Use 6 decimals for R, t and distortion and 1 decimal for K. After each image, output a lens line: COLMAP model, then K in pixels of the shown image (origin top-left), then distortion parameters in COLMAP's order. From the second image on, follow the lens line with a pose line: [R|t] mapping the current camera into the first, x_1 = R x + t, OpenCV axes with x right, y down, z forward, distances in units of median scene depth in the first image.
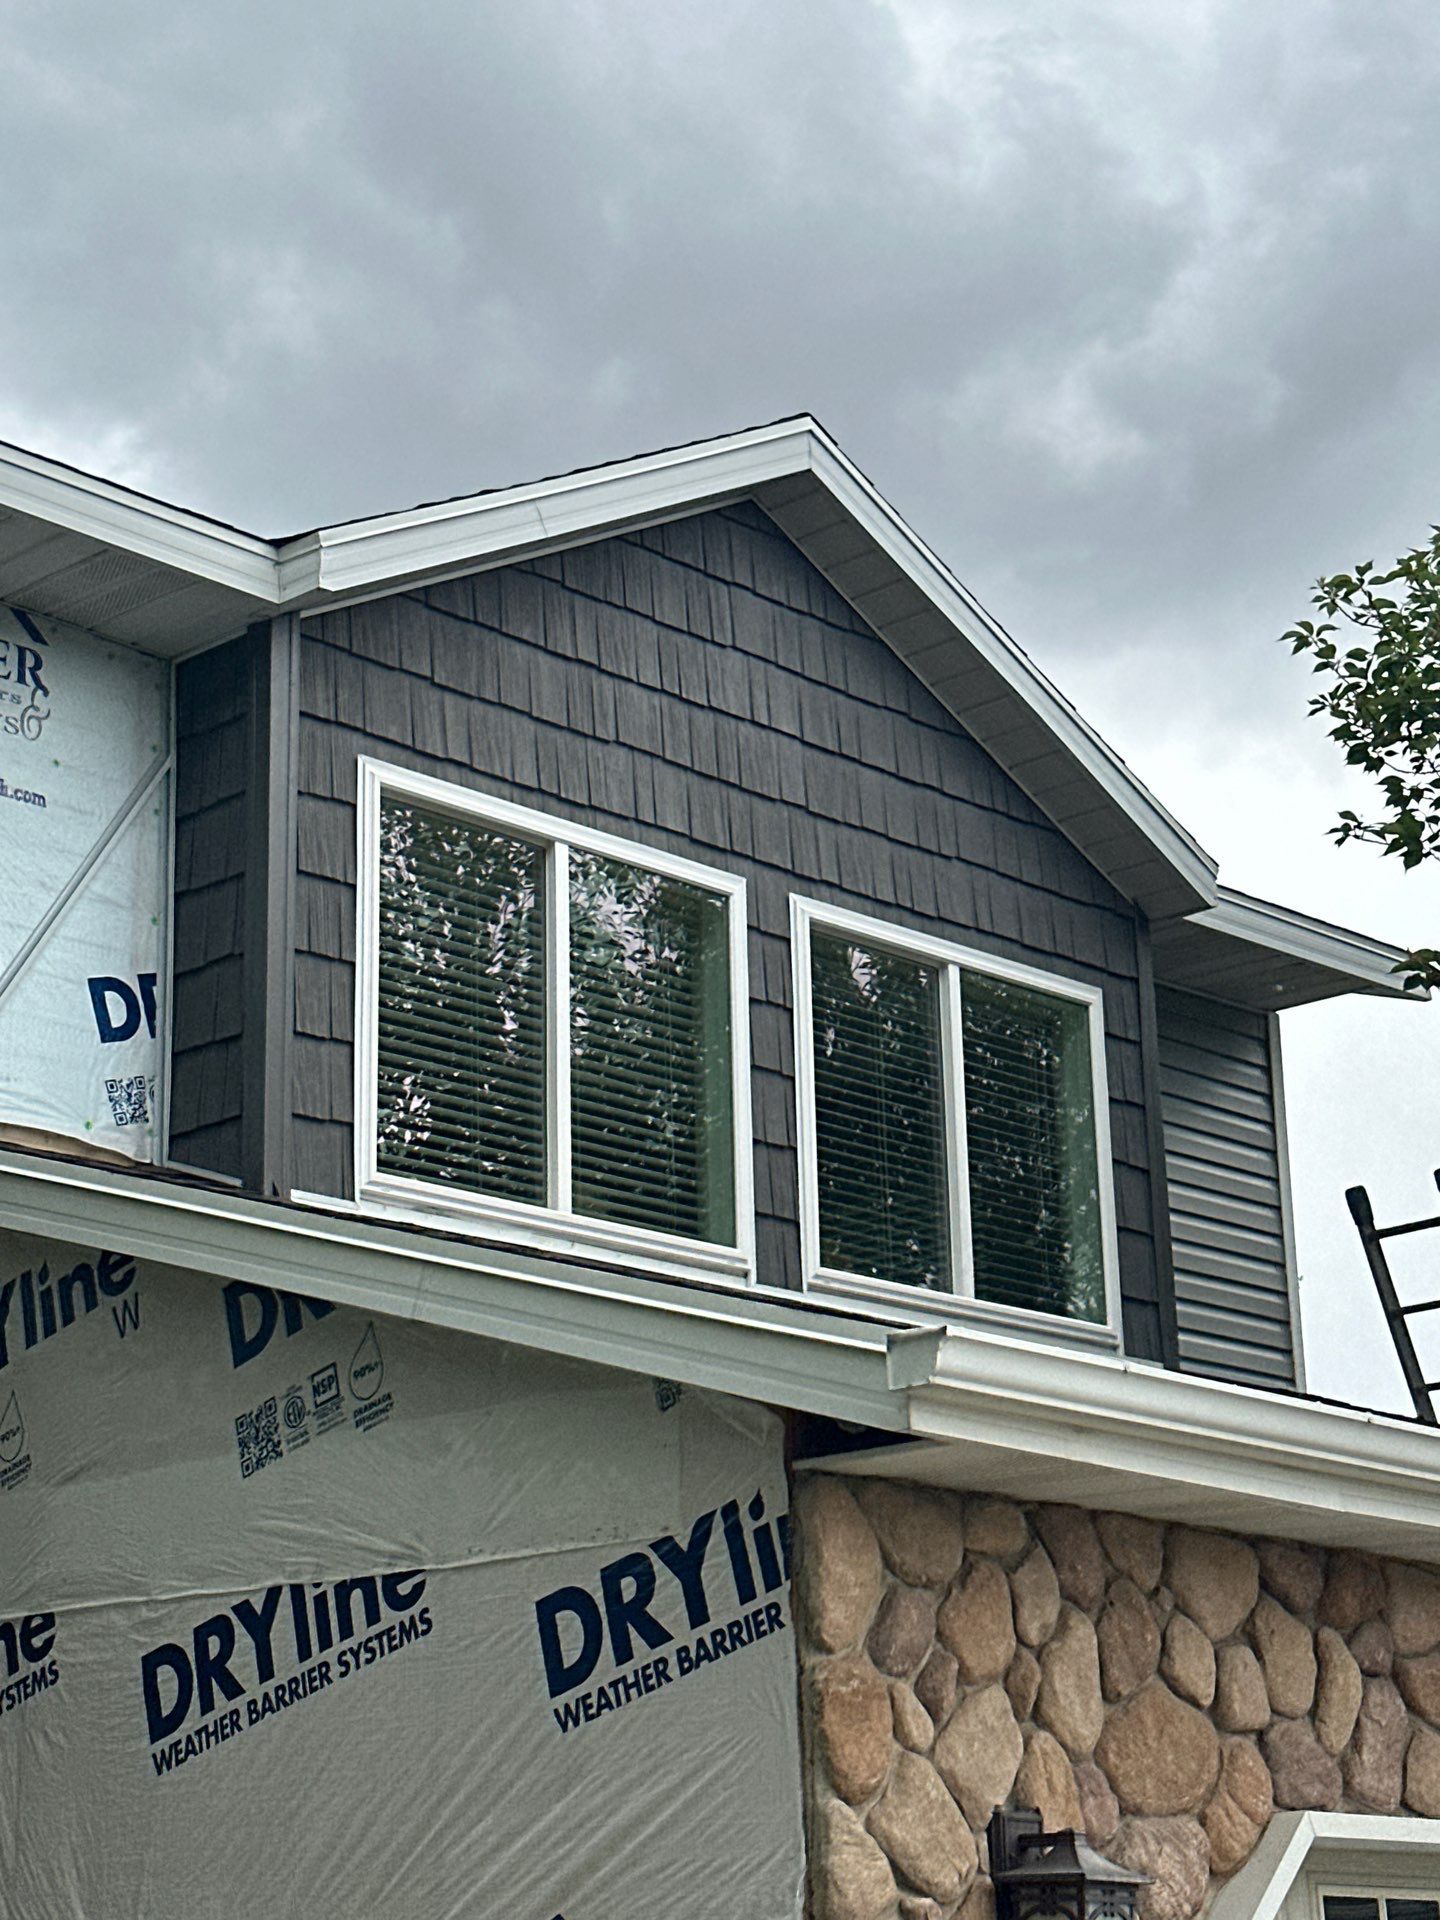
lens RADIAL K [[3528.7, 0, 640.8], [0, 3528.7, 998.2], [0, 0, 1]] dist [0.096633, 0.000000]
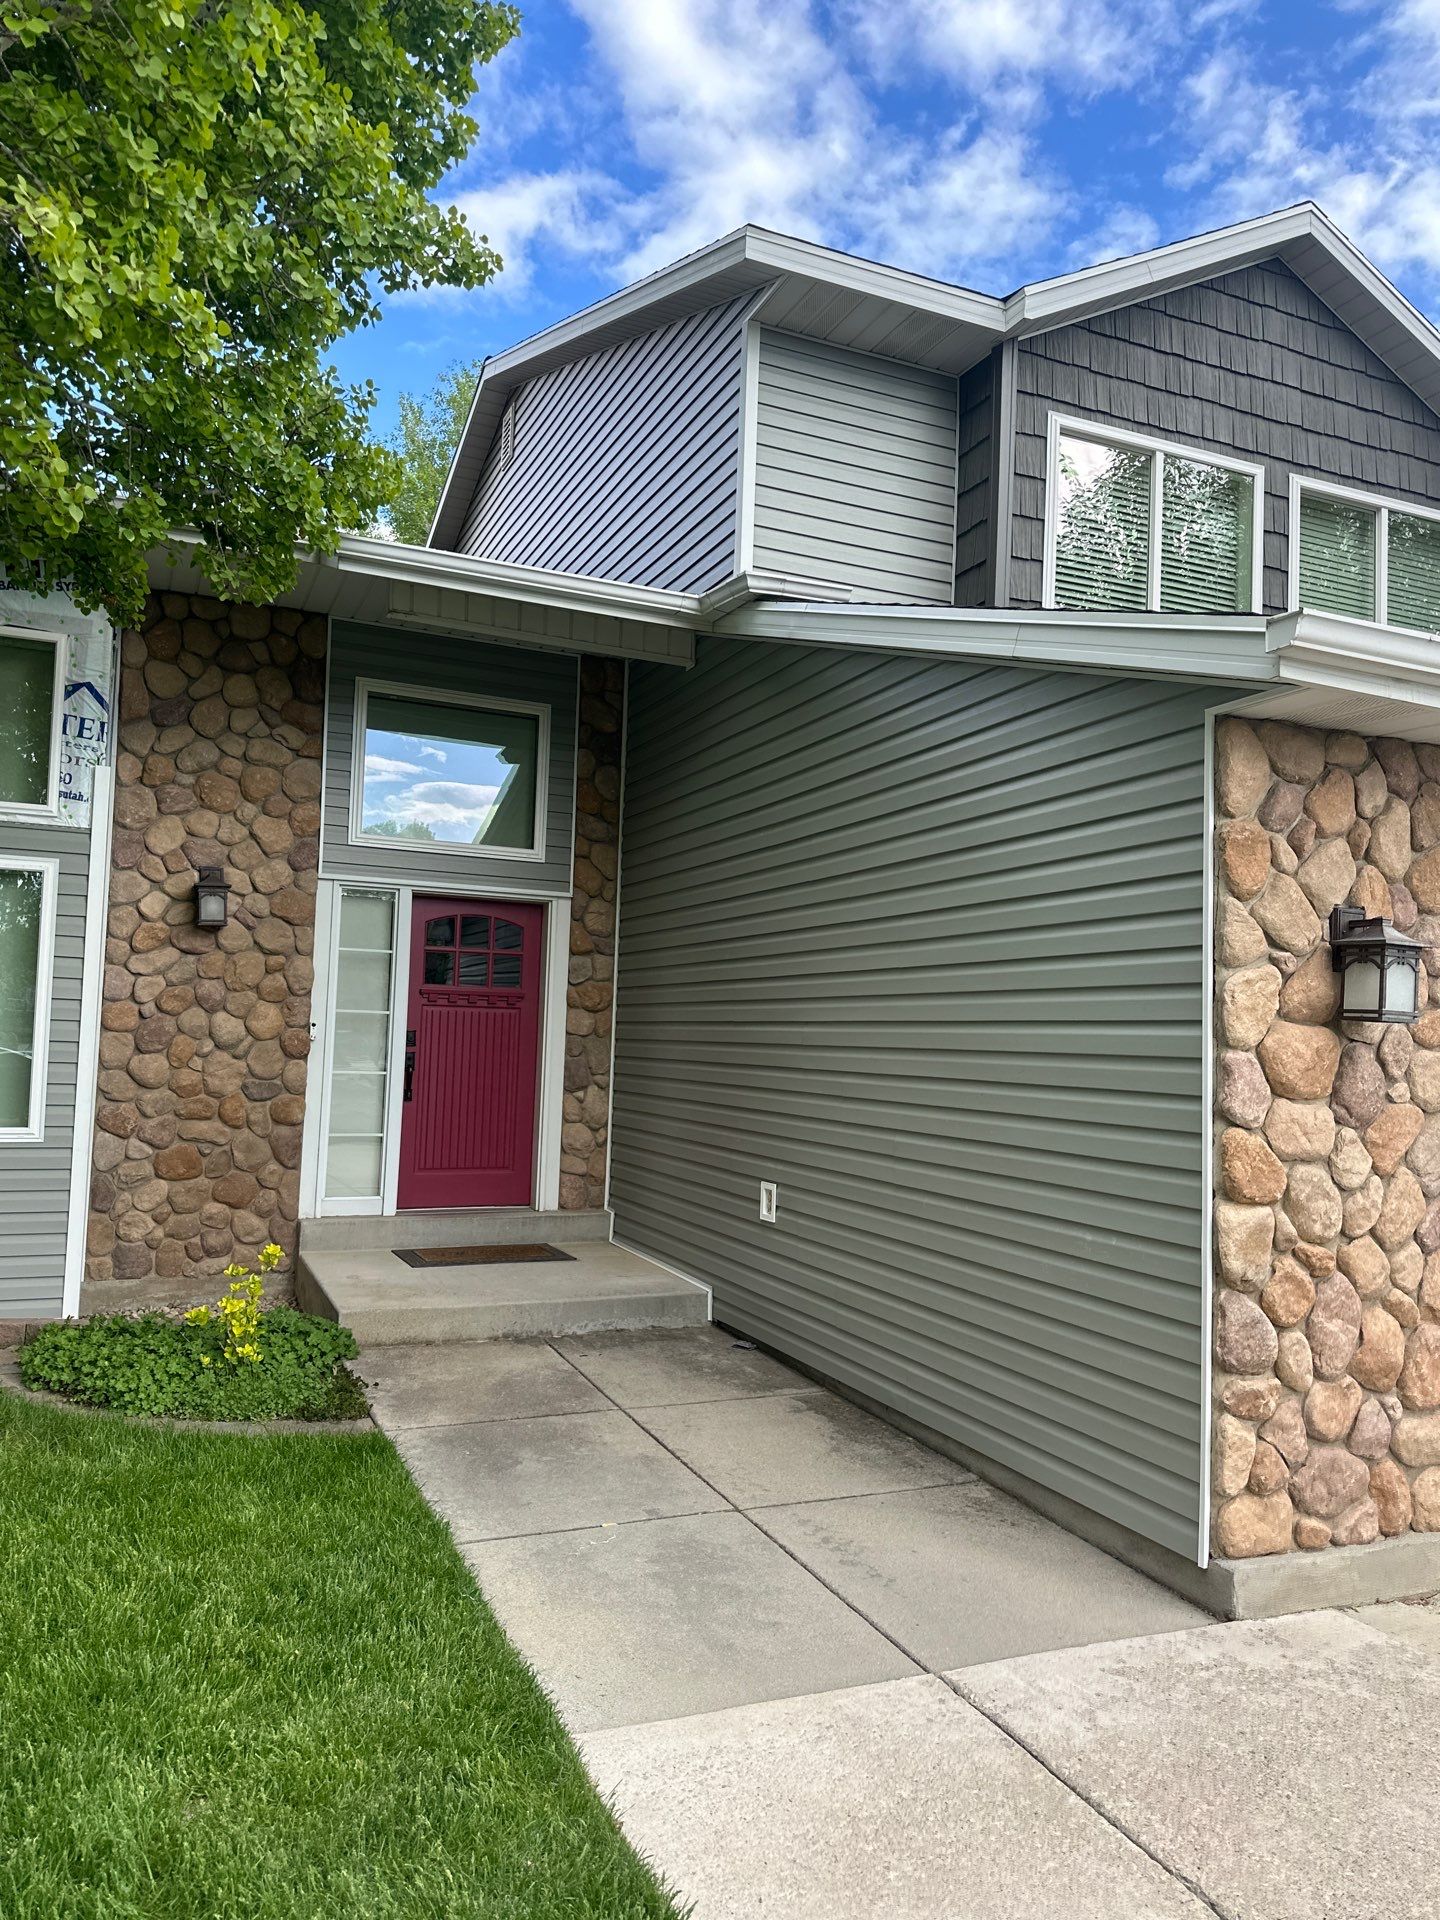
lens RADIAL K [[1366.0, 0, 708.2], [0, 1366.0, 972.0], [0, 0, 1]] dist [0.046559, -0.042636]
pose [[0.927597, 0.029649, -0.372404, 0.058899], [0.058449, 0.973052, 0.223057, 0.078687], [0.368982, -0.228673, 0.900867, 0.229208]]
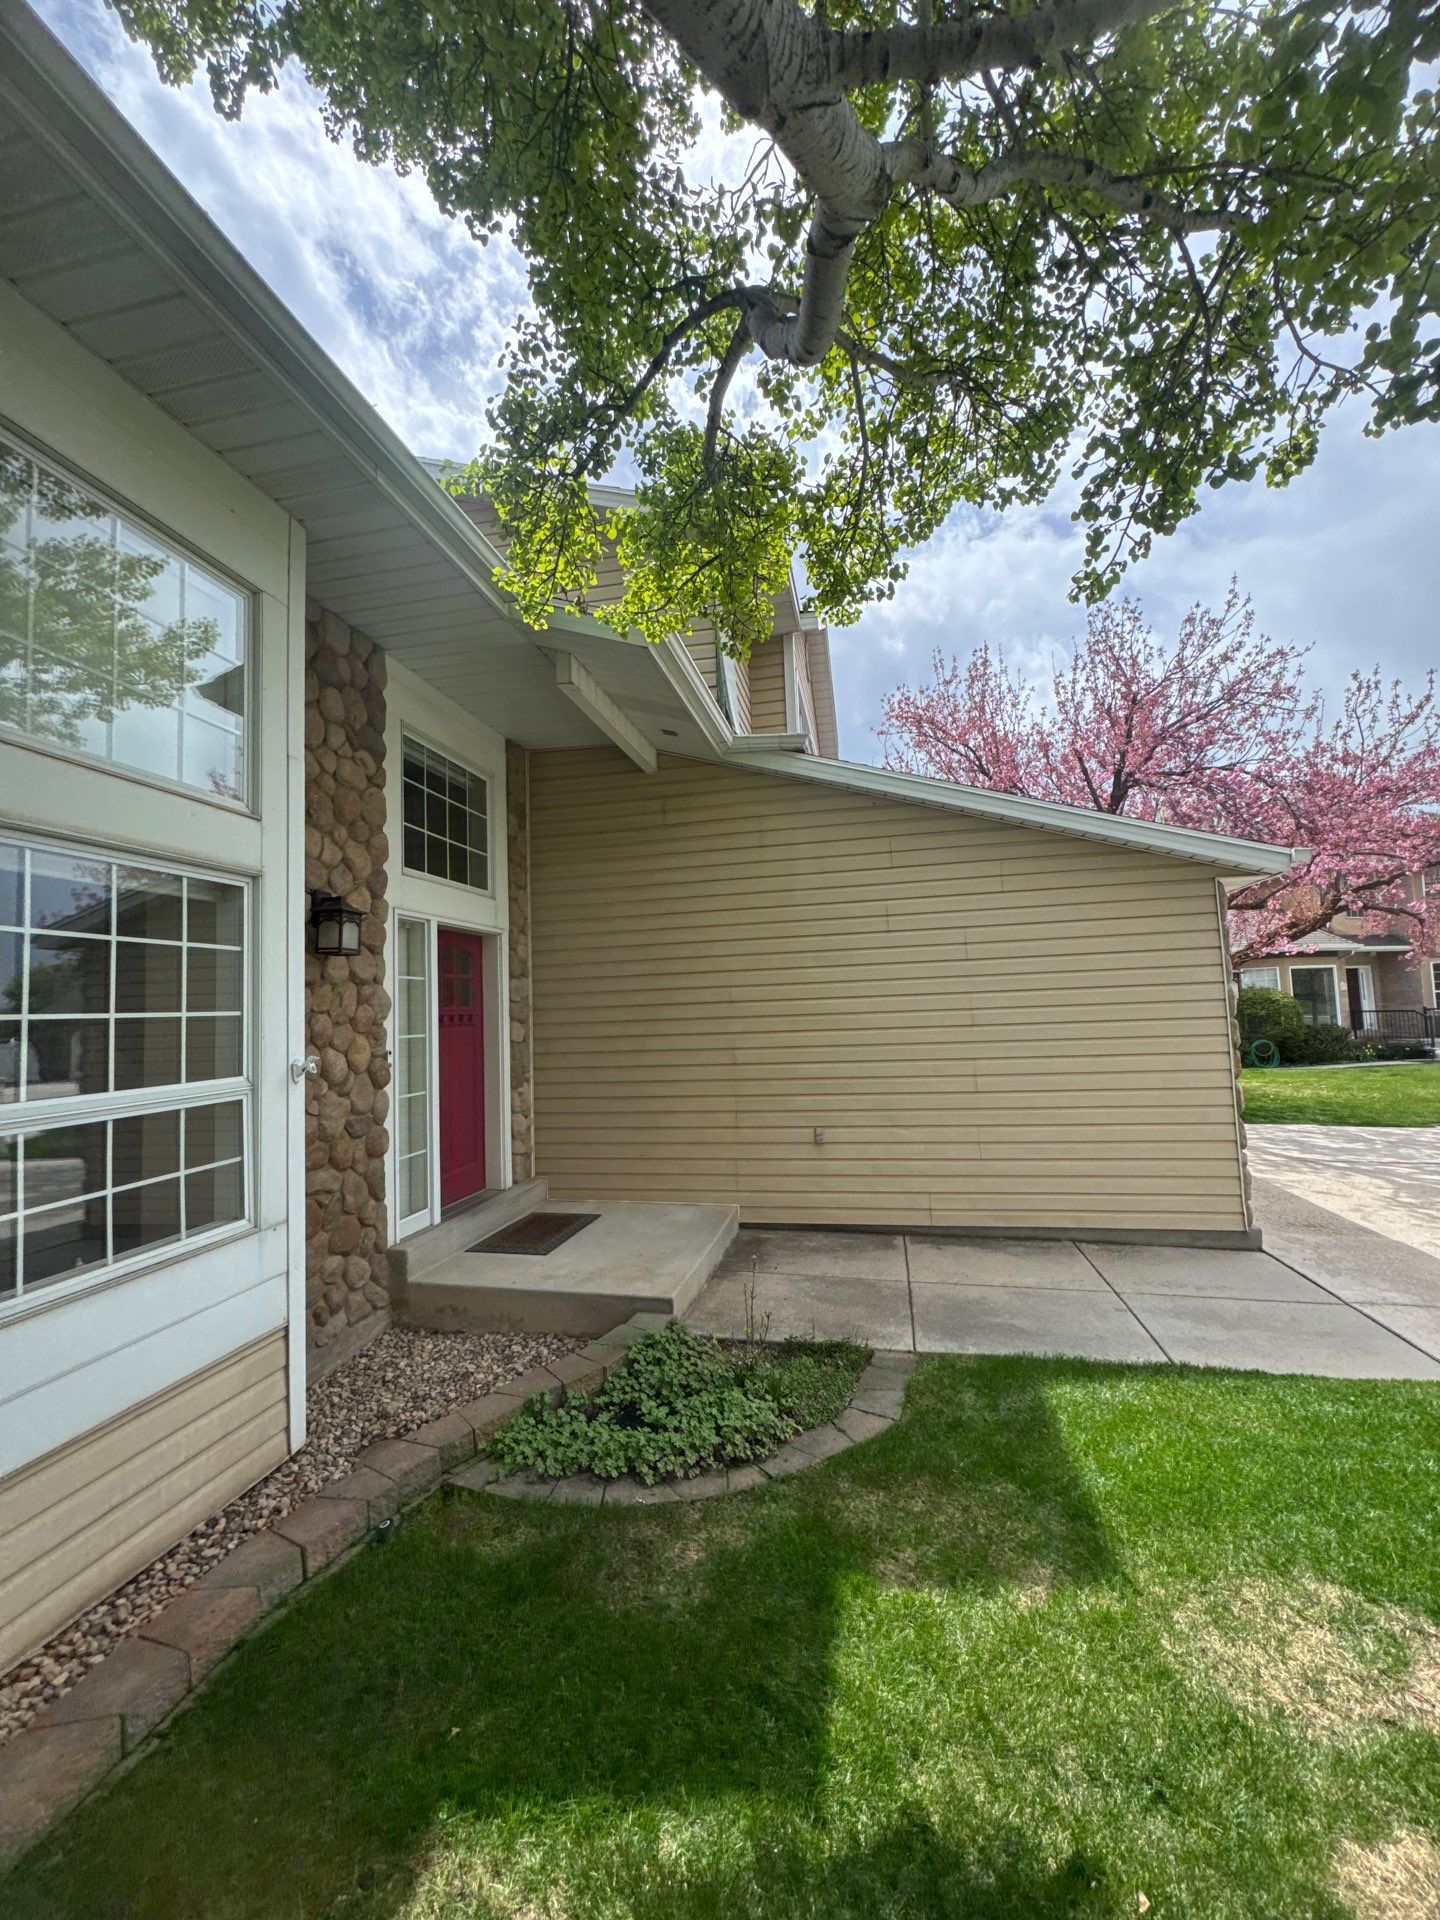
lens RADIAL K [[775.0, 0, 713.5], [0, 775.0, 956.9], [0, 0, 1]] dist [-0.003026, 0.001218]
pose [[0.834380, 0.026672, 0.550545, -0.839174], [-0.136016, 0.977903, 0.158765, 0.140327], [-0.534144, -0.207353, 0.819570, 0.475086]]
